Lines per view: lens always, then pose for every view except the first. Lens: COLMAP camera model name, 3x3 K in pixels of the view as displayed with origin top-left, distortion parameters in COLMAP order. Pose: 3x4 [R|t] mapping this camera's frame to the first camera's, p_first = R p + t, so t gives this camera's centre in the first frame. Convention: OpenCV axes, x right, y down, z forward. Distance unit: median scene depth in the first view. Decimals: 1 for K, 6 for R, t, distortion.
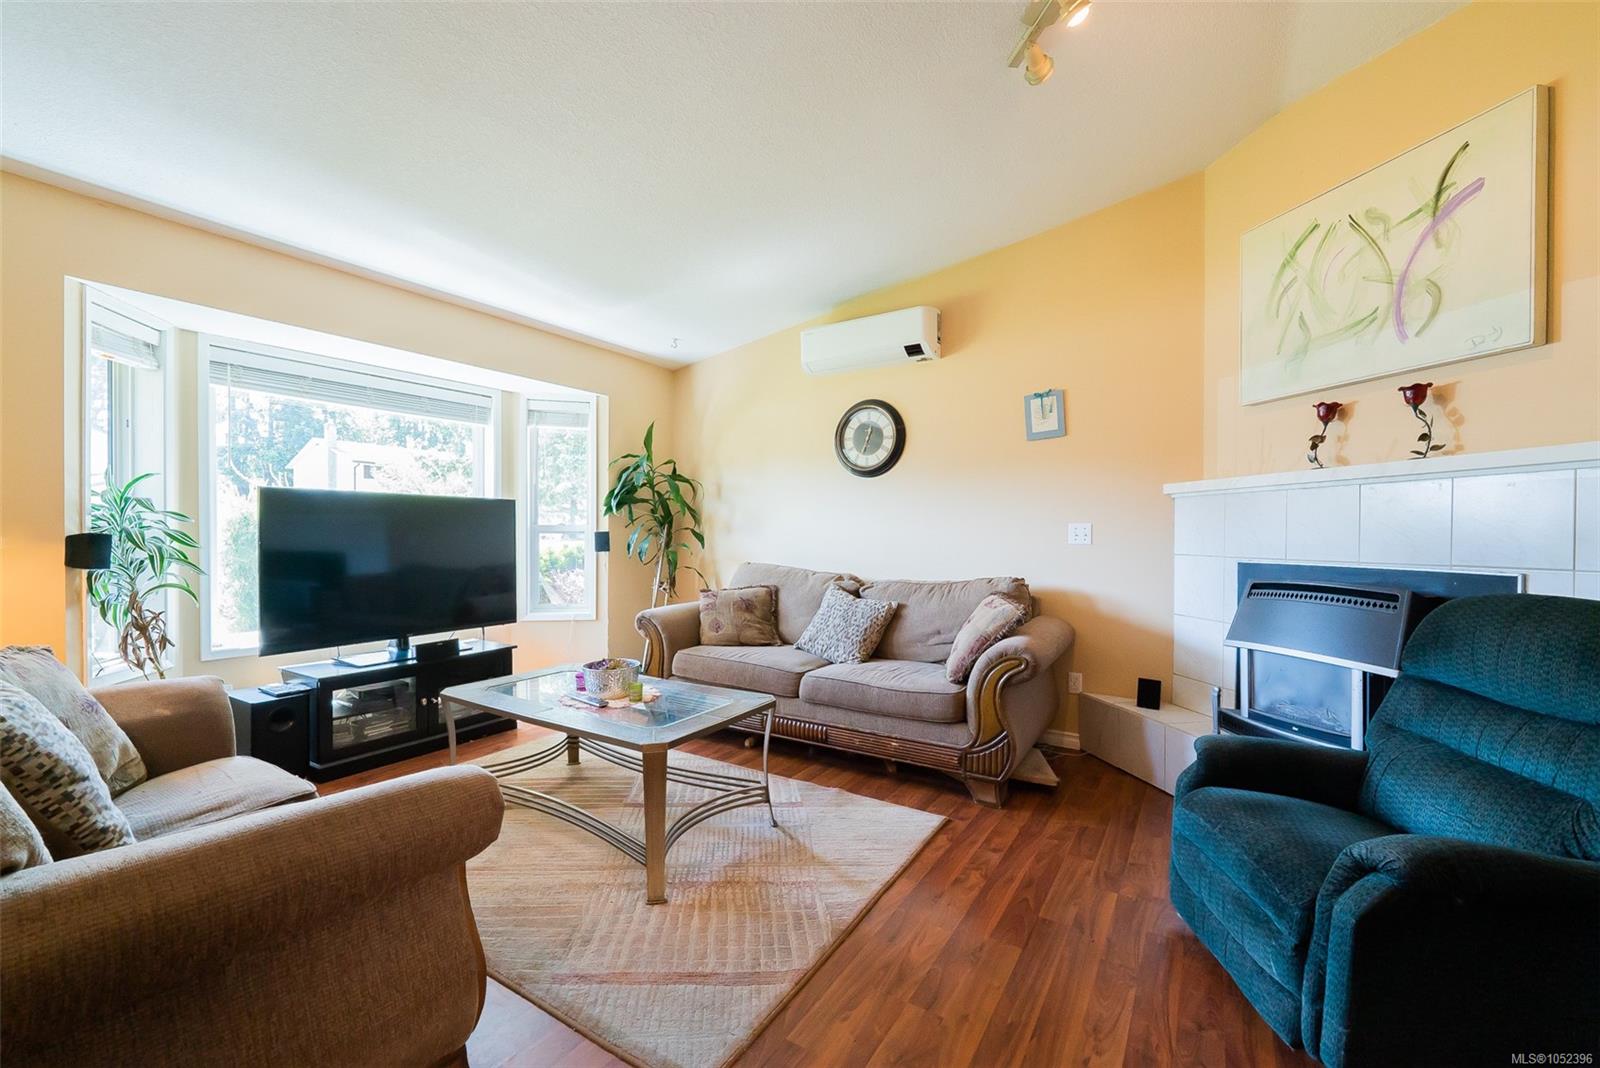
lens RADIAL K [[653.3, 0, 793.9], [0, 653.3, 535.0], [0, 0, 1]] dist [-0.010654, -0.001646]
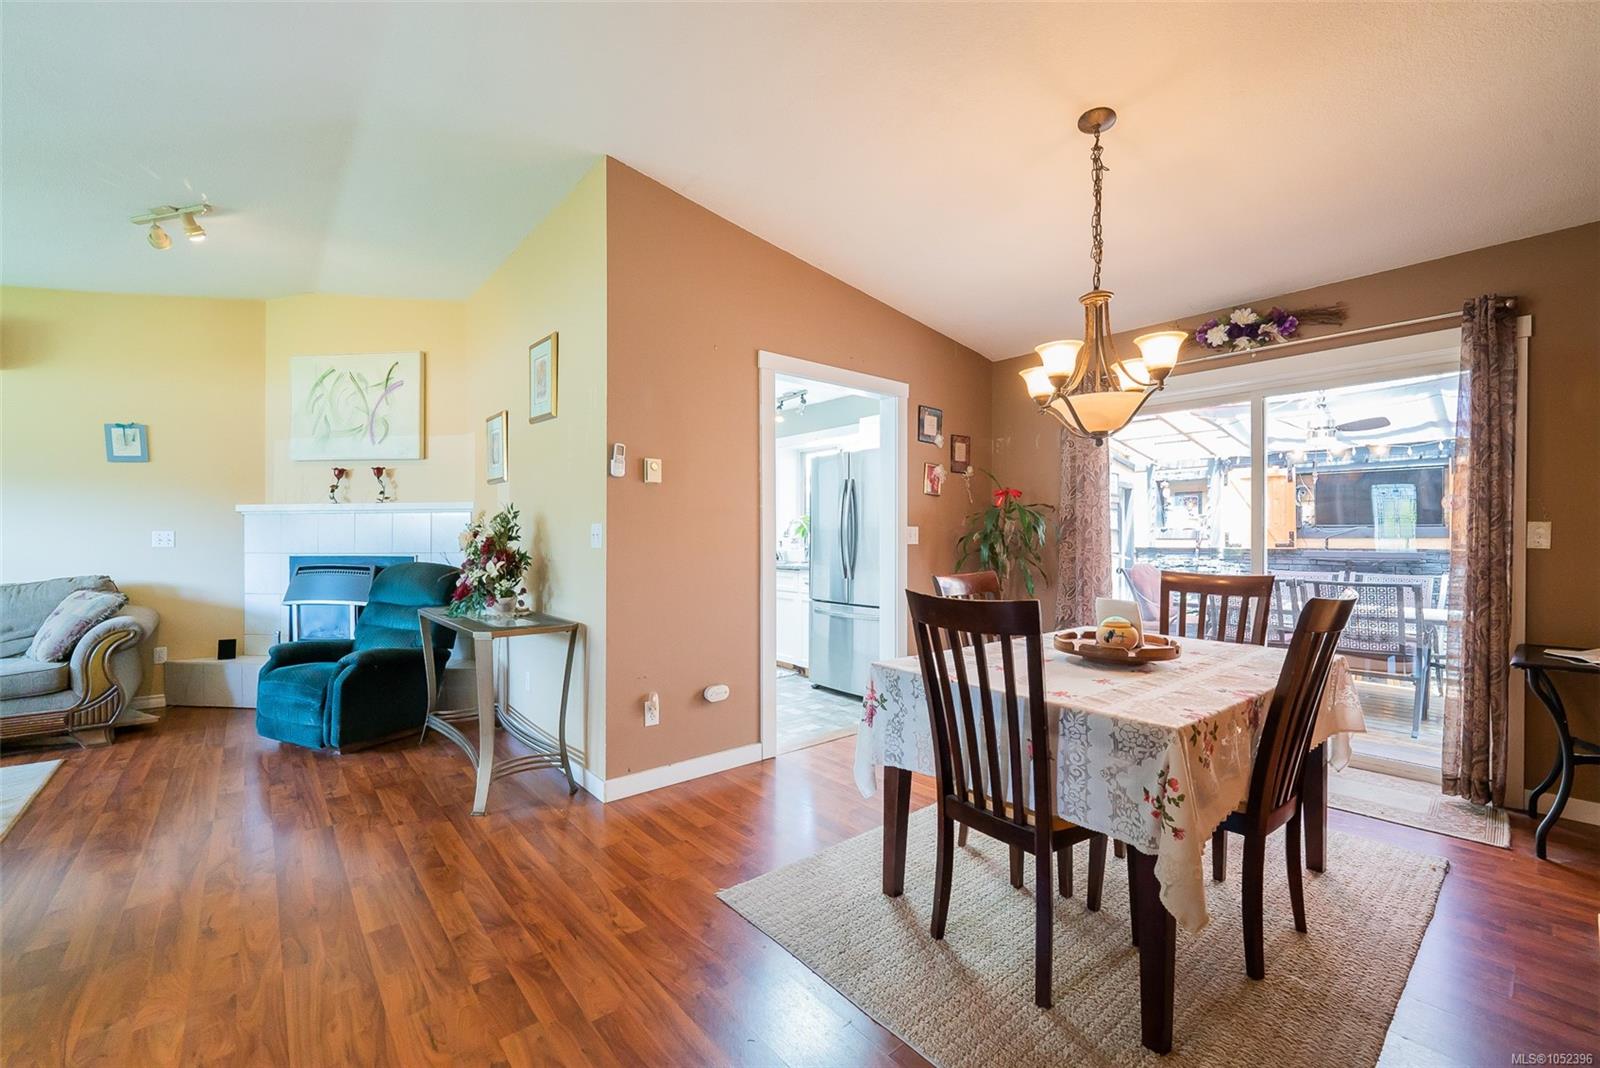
lens RADIAL K [[653.3, 0, 786.7], [0, 653.3, 543.3], [0, 0, 1]] dist [-0.010654, -0.001646]
pose [[0.304706, -0.010536, 0.952388, -0.483341], [0.003838, 0.999944, 0.009834, -0.001142], [-0.952439, 0.000658, 0.304729, -0.679219]]
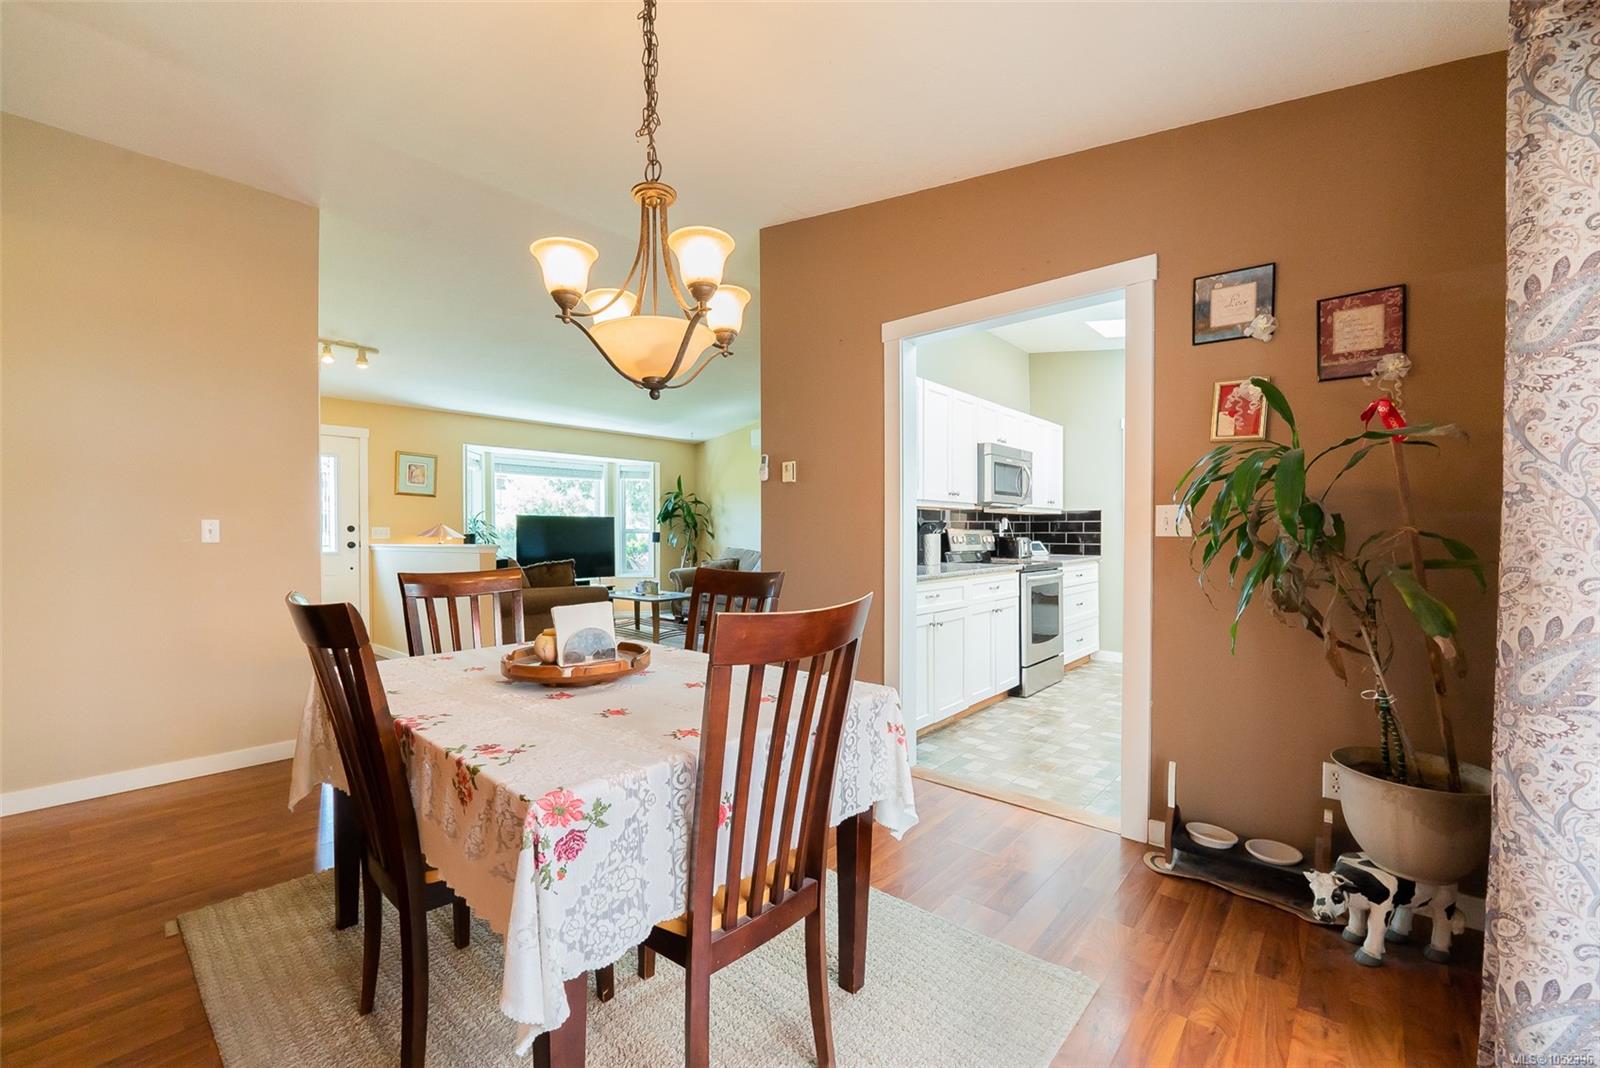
lens RADIAL K [[653.3, 0, 783.5], [0, 653.3, 533.7], [0, 0, 1]] dist [-0.010654, -0.001646]
pose [[0.987172, -0.005713, -0.159561, 0.614275], [0.005222, 0.999980, -0.003498, 0.013256], [0.159578, 0.002620, 0.987182, -1.359162]]
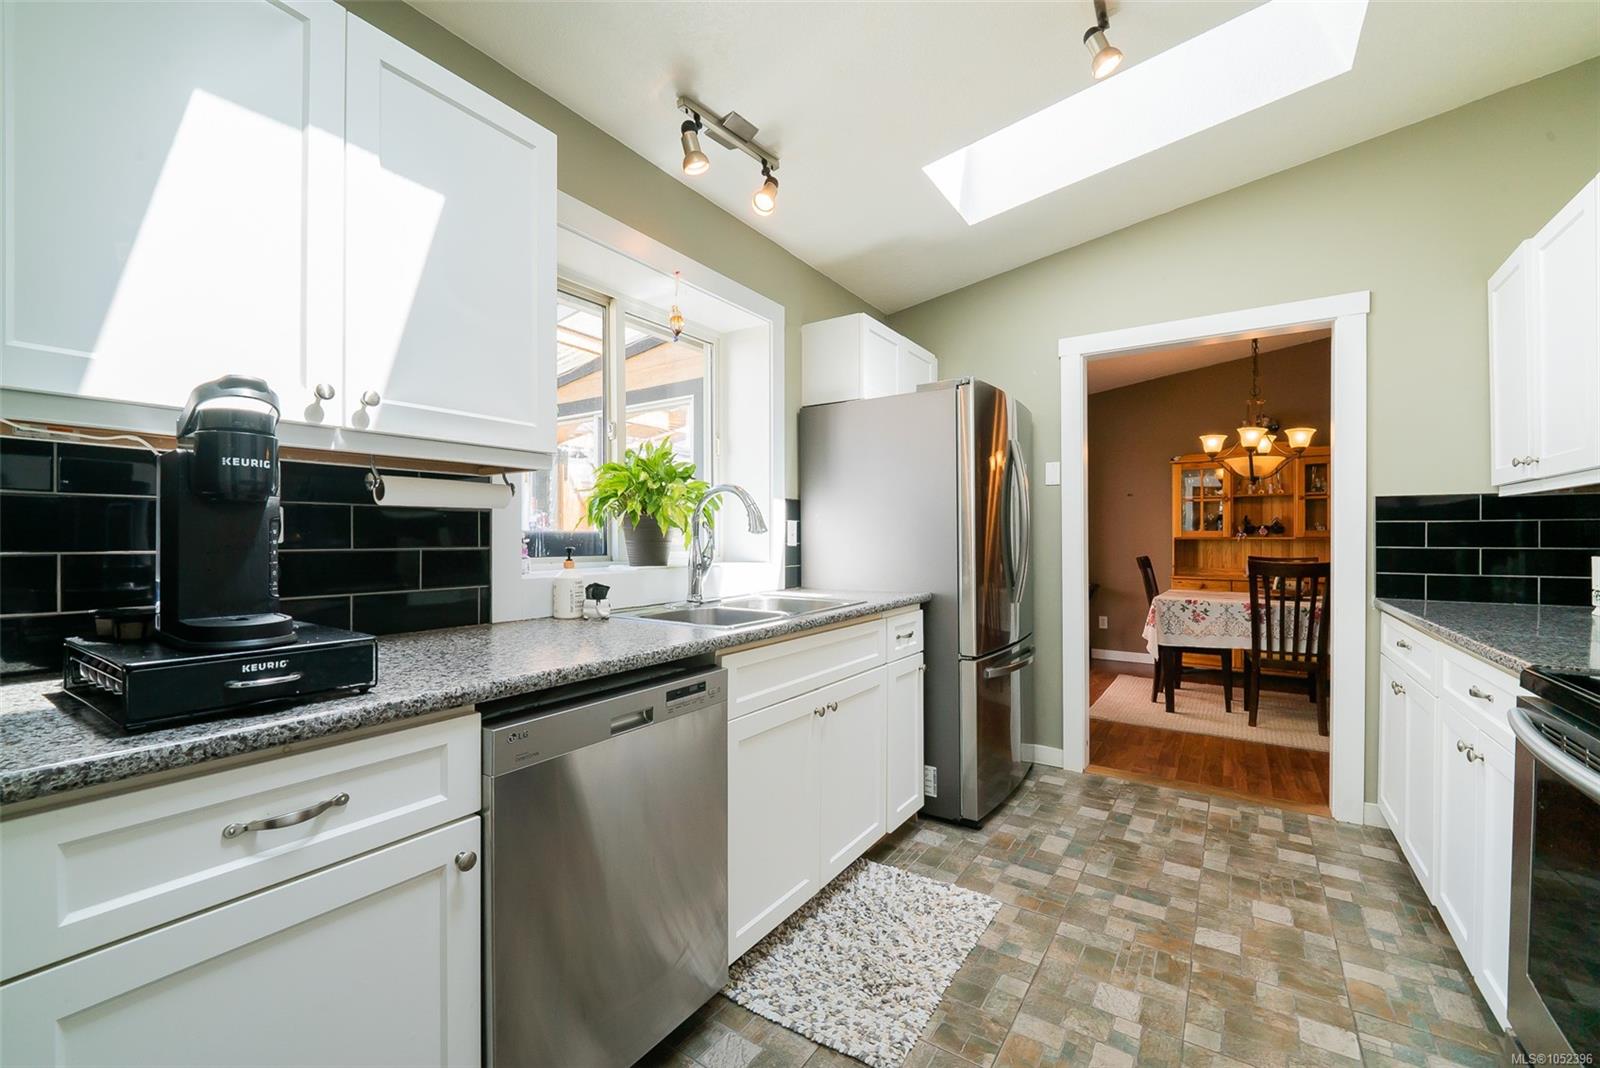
lens RADIAL K [[653.3, 0, 795.5], [0, 653.3, 535.7], [0, 0, 1]] dist [-0.010654, -0.001646]
pose [[-0.999848, -0.001439, 0.017398, 1.390621], [-0.001364, 0.999990, 0.004321, -0.001350], [-0.017404, 0.004297, -0.999839, 0.654703]]
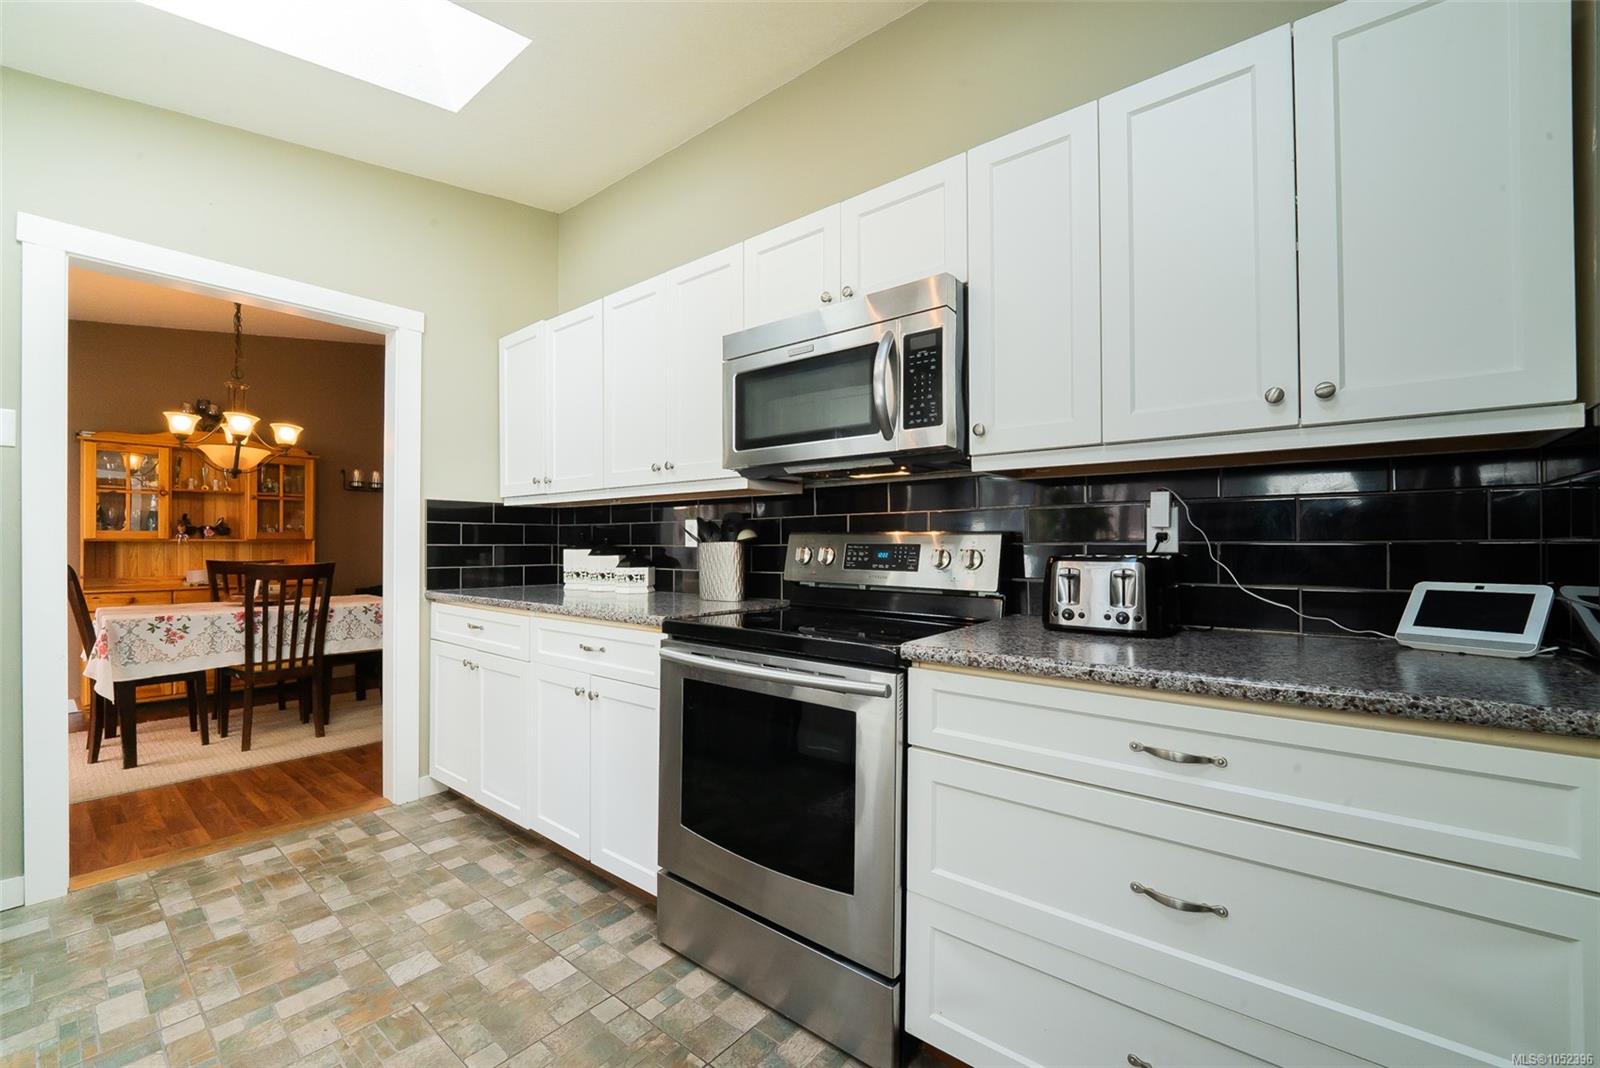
lens RADIAL K [[653.3, 0, 783.4], [0, 653.3, 536.7], [0, 0, 1]] dist [-0.010654, -0.001646]
pose [[-0.118787, -0.012345, -0.992843, 1.532969], [-0.006794, 0.999909, -0.011620, 0.012091], [0.992897, 0.005365, -0.118860, 0.416628]]
